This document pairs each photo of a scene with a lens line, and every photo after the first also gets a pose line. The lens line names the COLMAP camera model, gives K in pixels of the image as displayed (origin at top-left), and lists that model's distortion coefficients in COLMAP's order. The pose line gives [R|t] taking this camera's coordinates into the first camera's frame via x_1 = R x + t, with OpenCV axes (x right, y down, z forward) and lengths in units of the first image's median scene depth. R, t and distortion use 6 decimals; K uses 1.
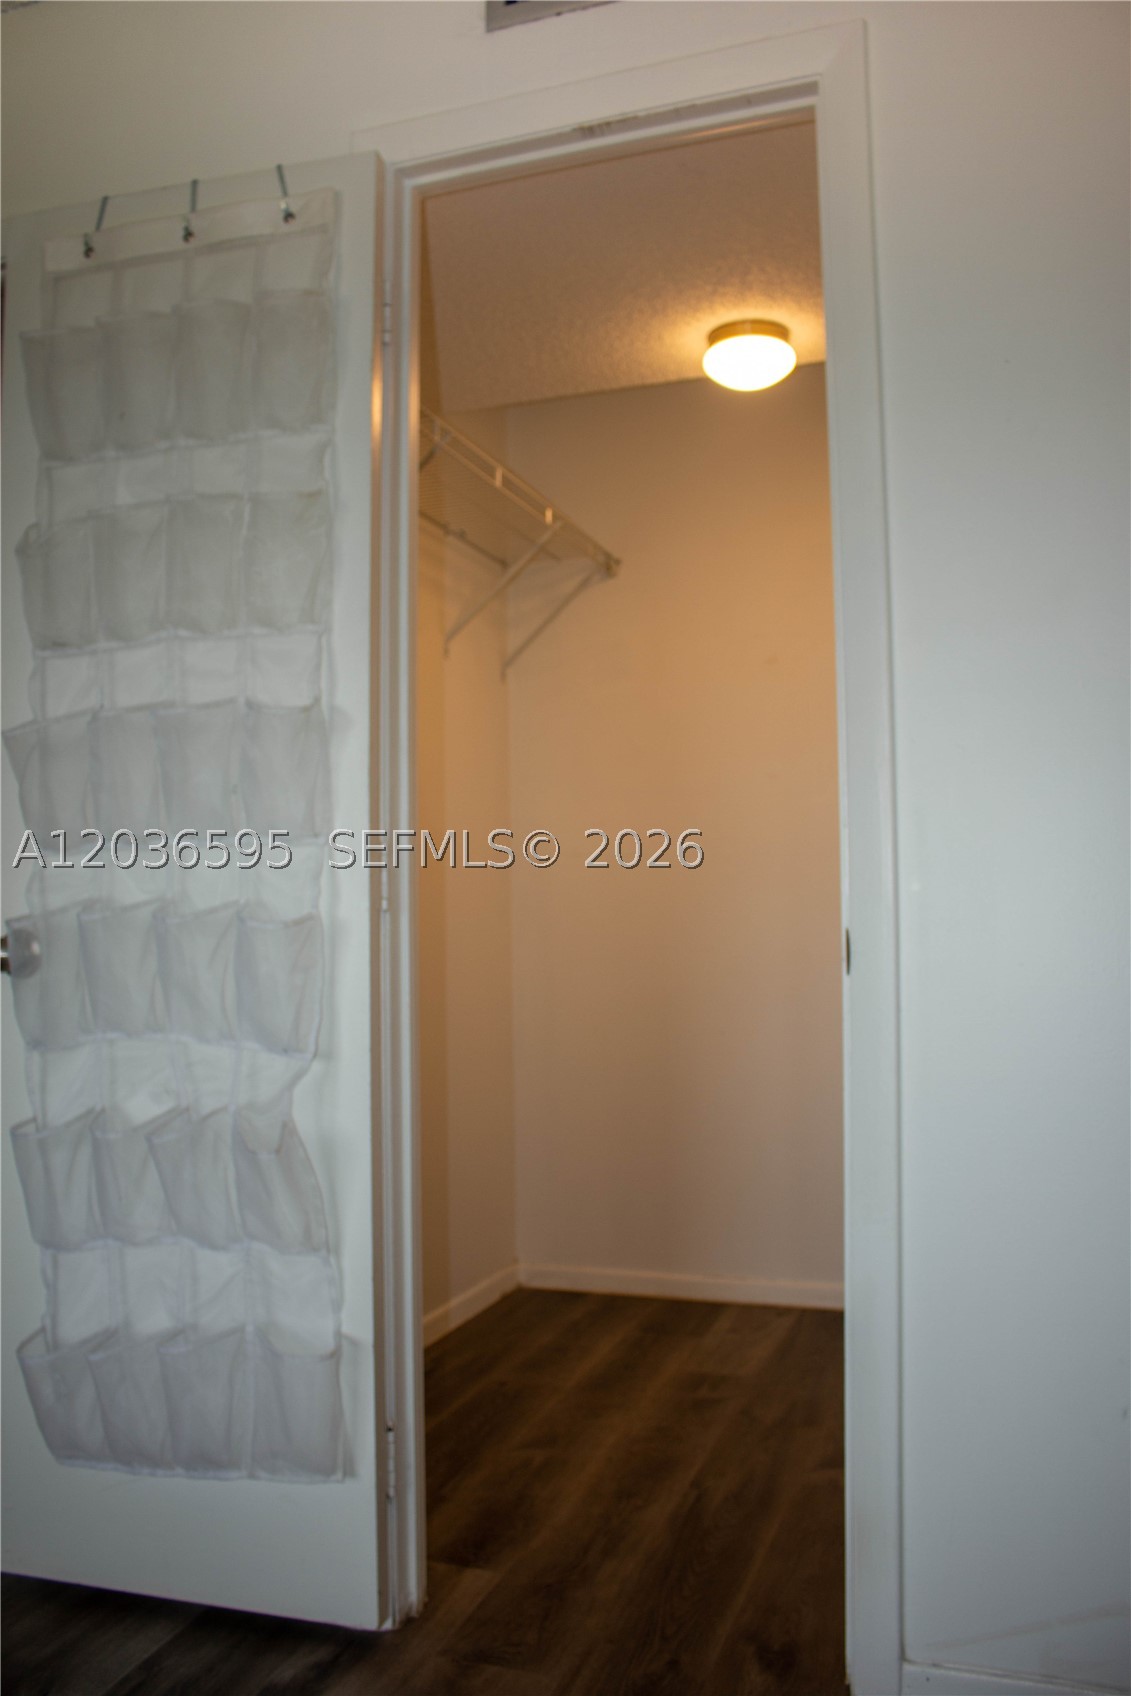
lens RADIAL K [[1392.6, 0, 571.7], [0, 1392.6, 842.3], [0, 0, 1]] dist [-0.152952, 0.120986]
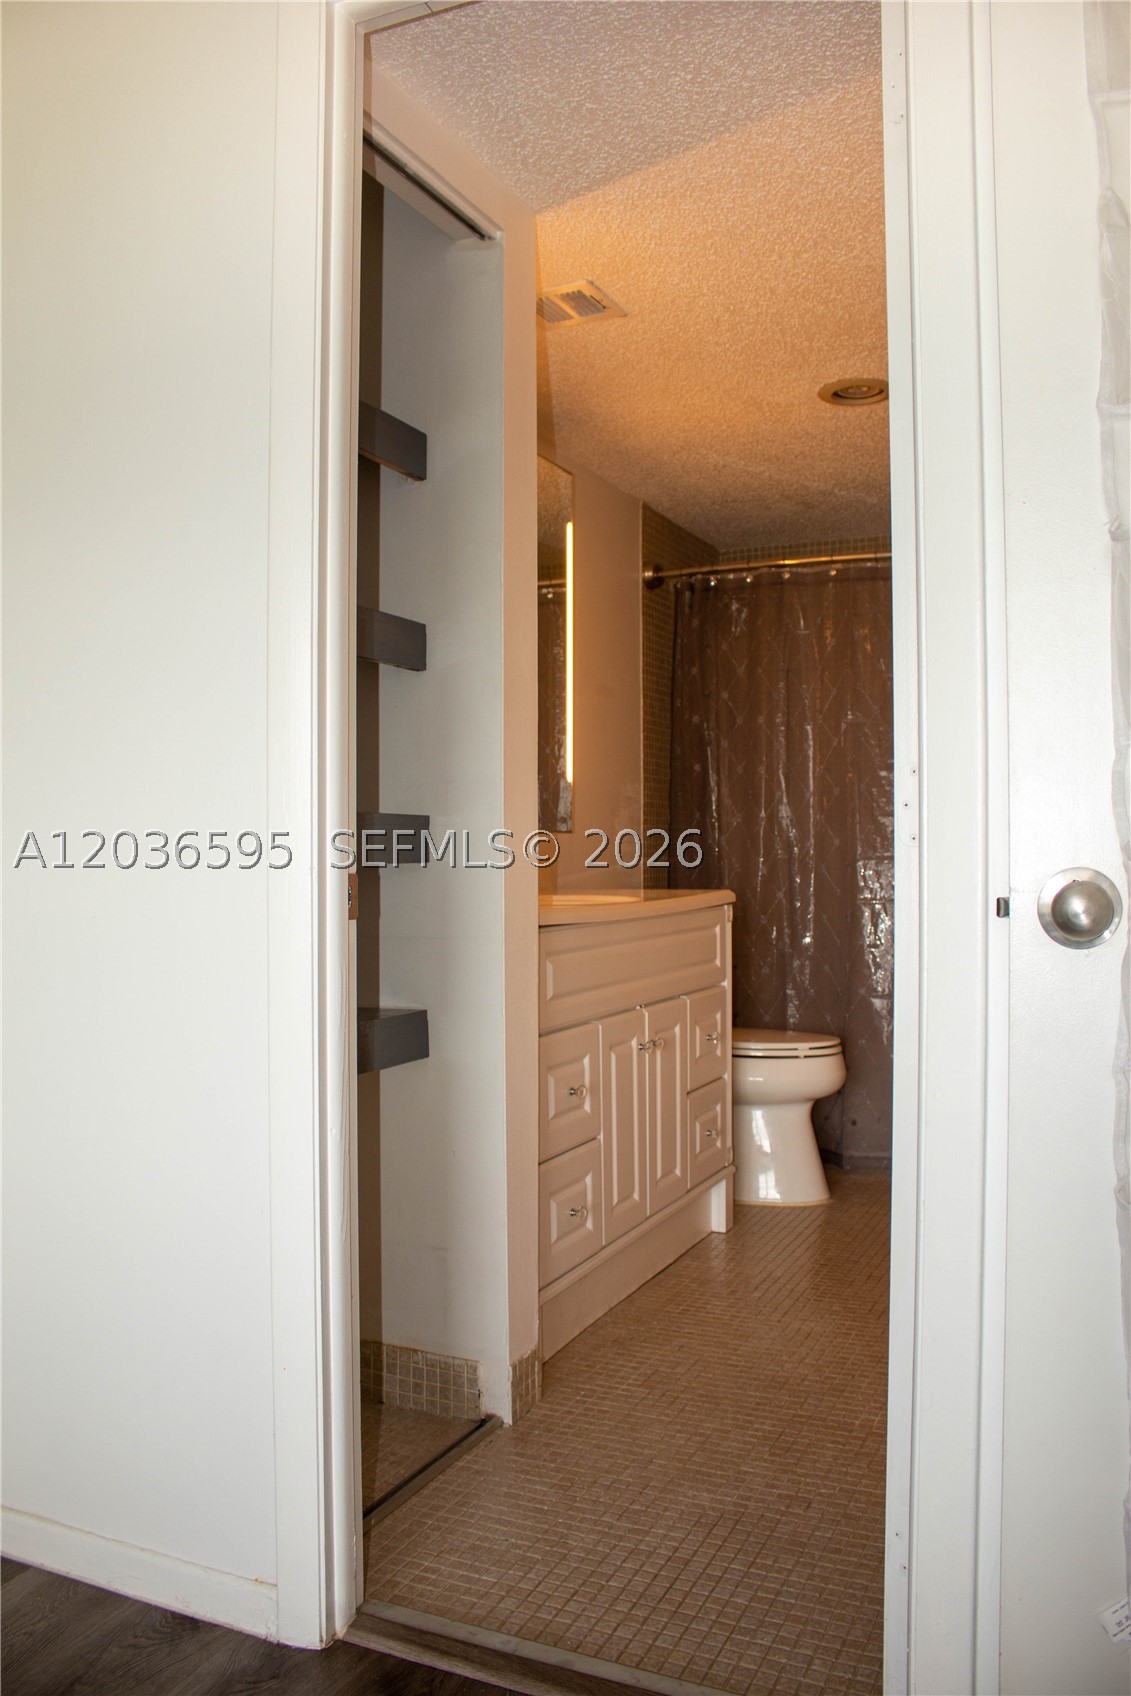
lens RADIAL K [[1392.6, 0, 561.9], [0, 1392.6, 851.1], [0, 0, 1]] dist [-0.152952, 0.120986]
pose [[0.995626, 0.006151, -0.093226, -0.603809], [-0.001105, 0.998536, 0.054075, 0.025399], [0.093422, -0.053736, 0.994175, 0.396776]]
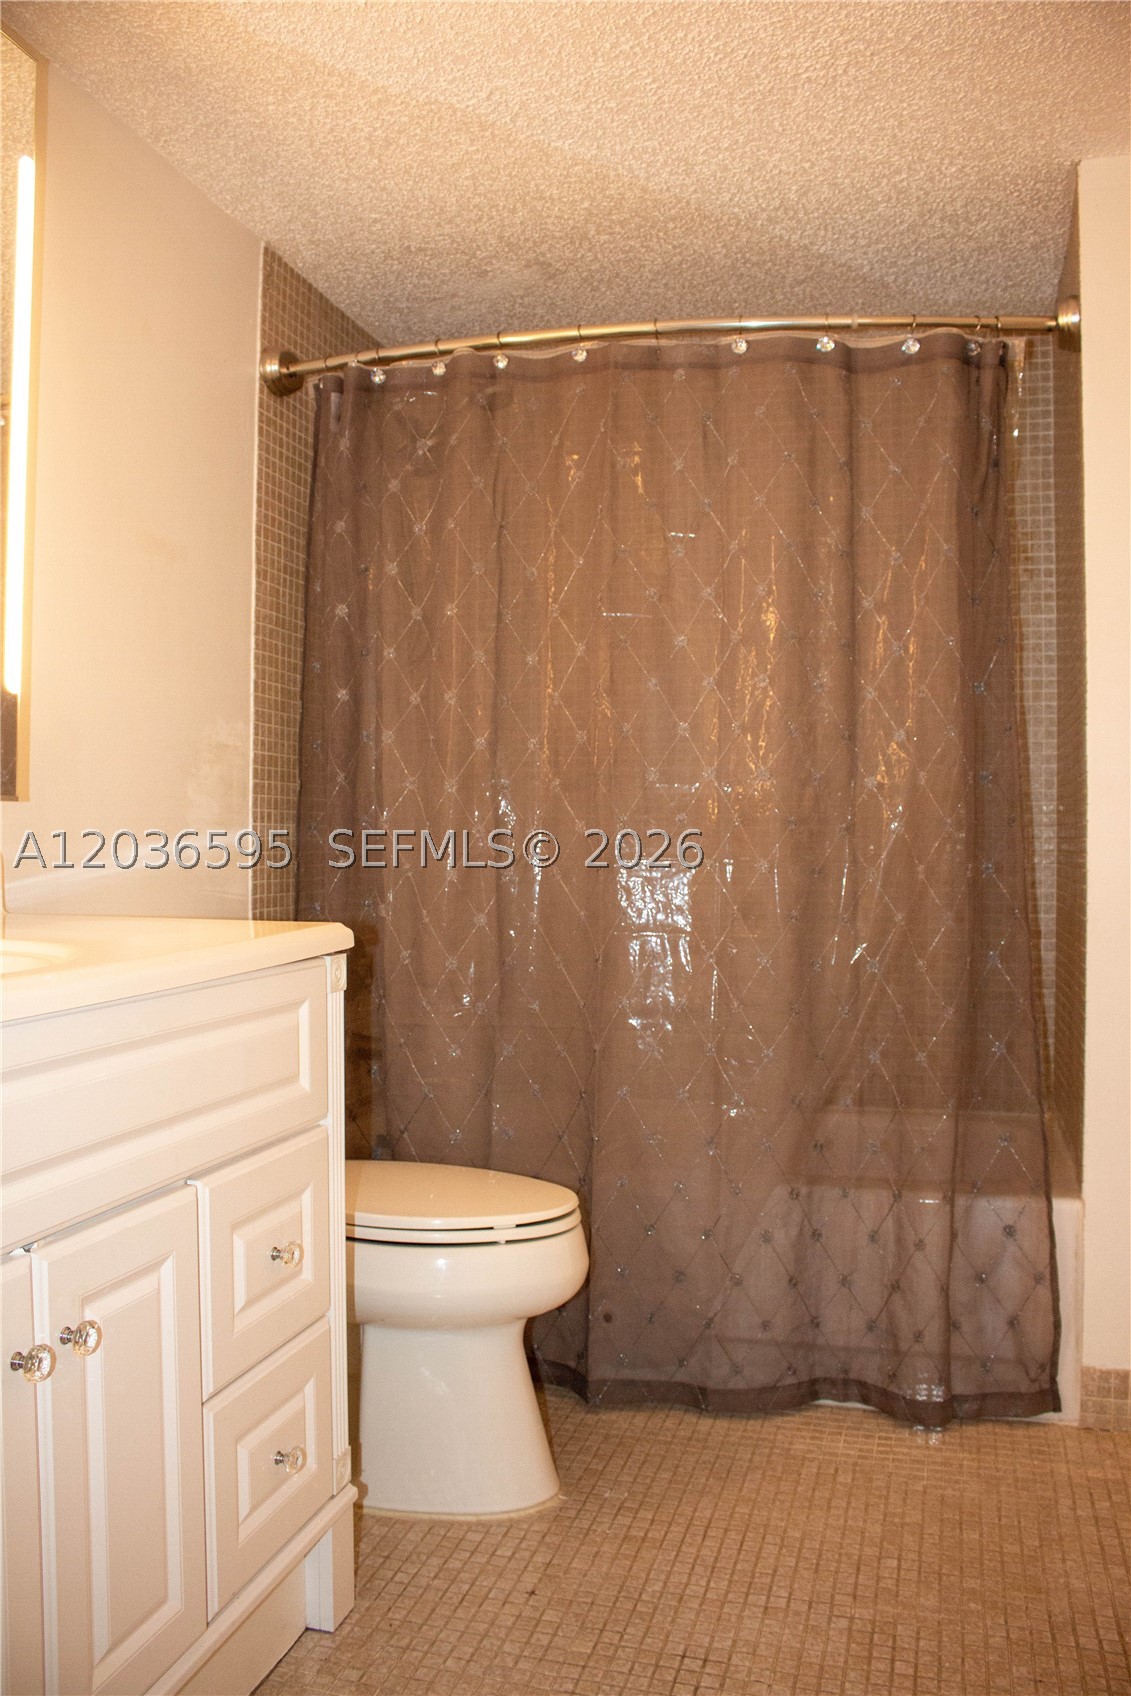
lens RADIAL K [[1392.6, 0, 567.3], [0, 1392.6, 845.6], [0, 0, 1]] dist [-0.152952, 0.120986]
pose [[0.997531, 0.015862, 0.068407, -0.465938], [-0.019766, 0.998191, 0.056774, 0.077580], [-0.067383, -0.057986, 0.996041, 1.417807]]
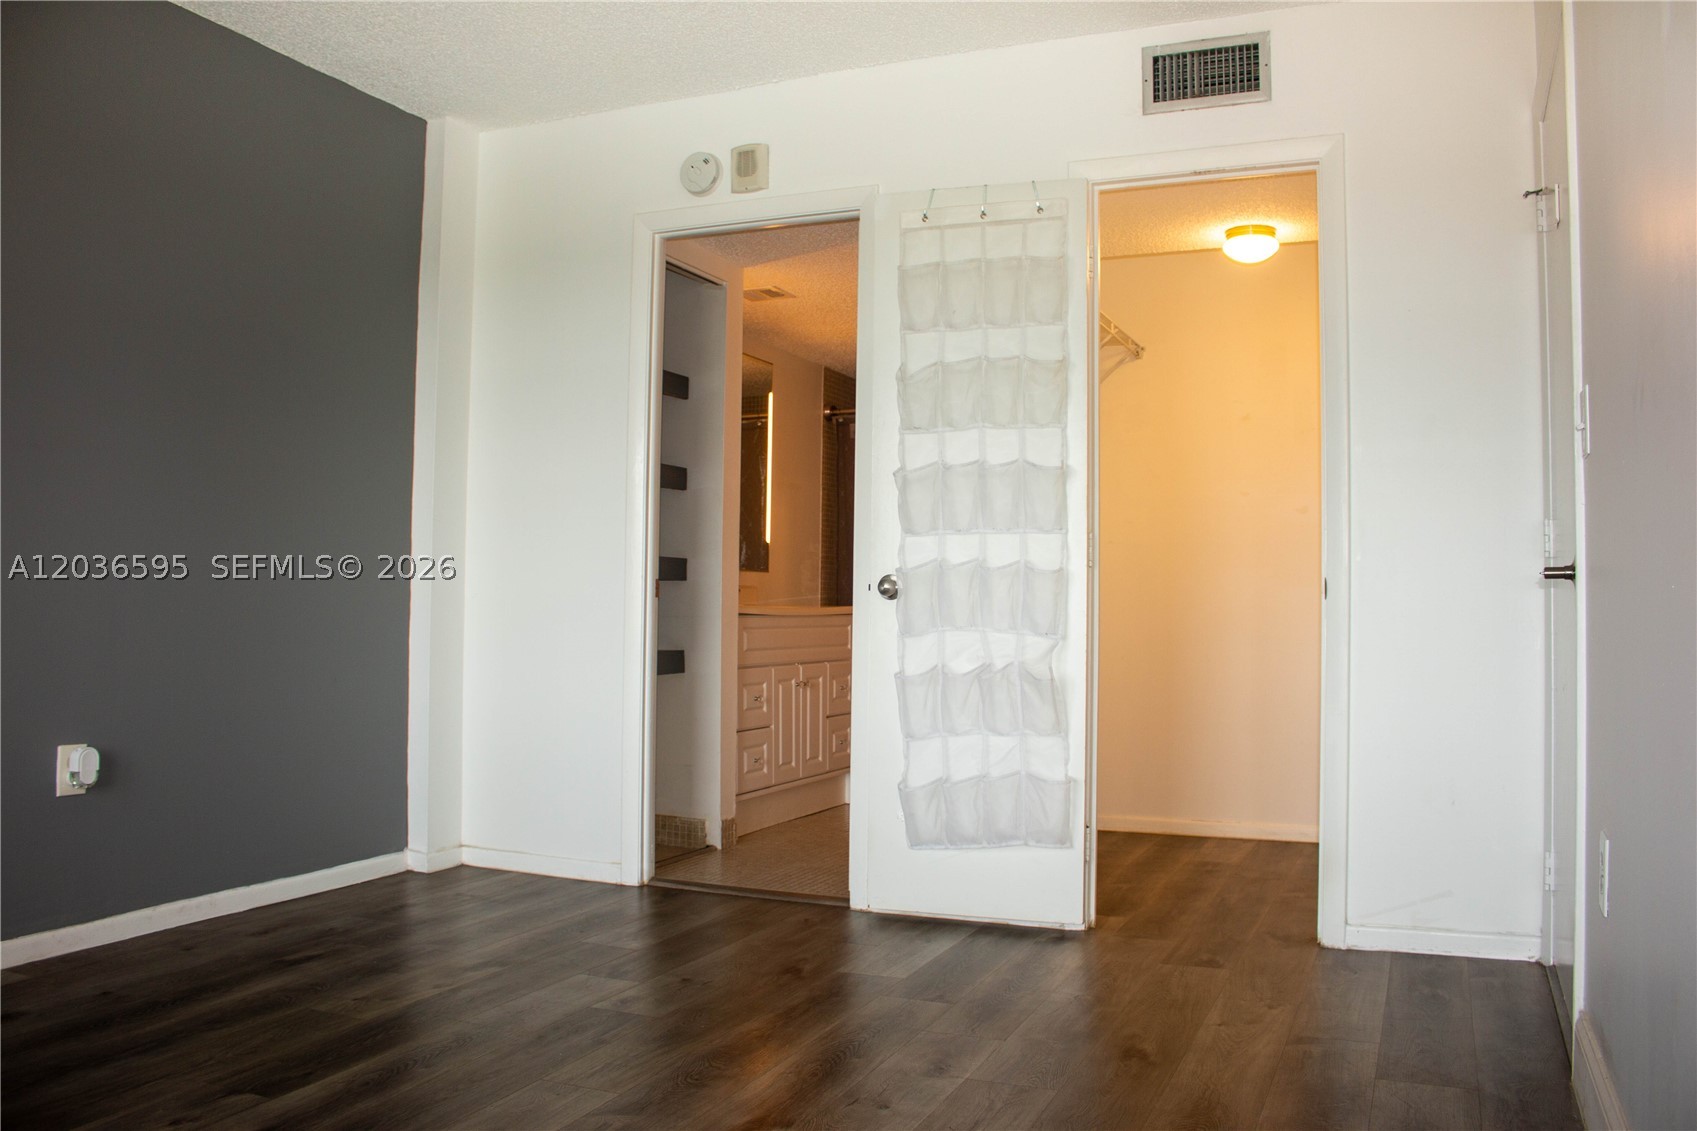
lens RADIAL K [[1393.5, 0, 851.7], [0, 1393.5, 561.6], [0, 0, 1]] dist [-0.152952, 0.120986]
pose [[0.997477, 0.018499, -0.068542, -0.340111], [-0.017110, 0.999637, 0.020795, 0.005720], [0.068902, -0.019569, 0.997431, -1.018523]]
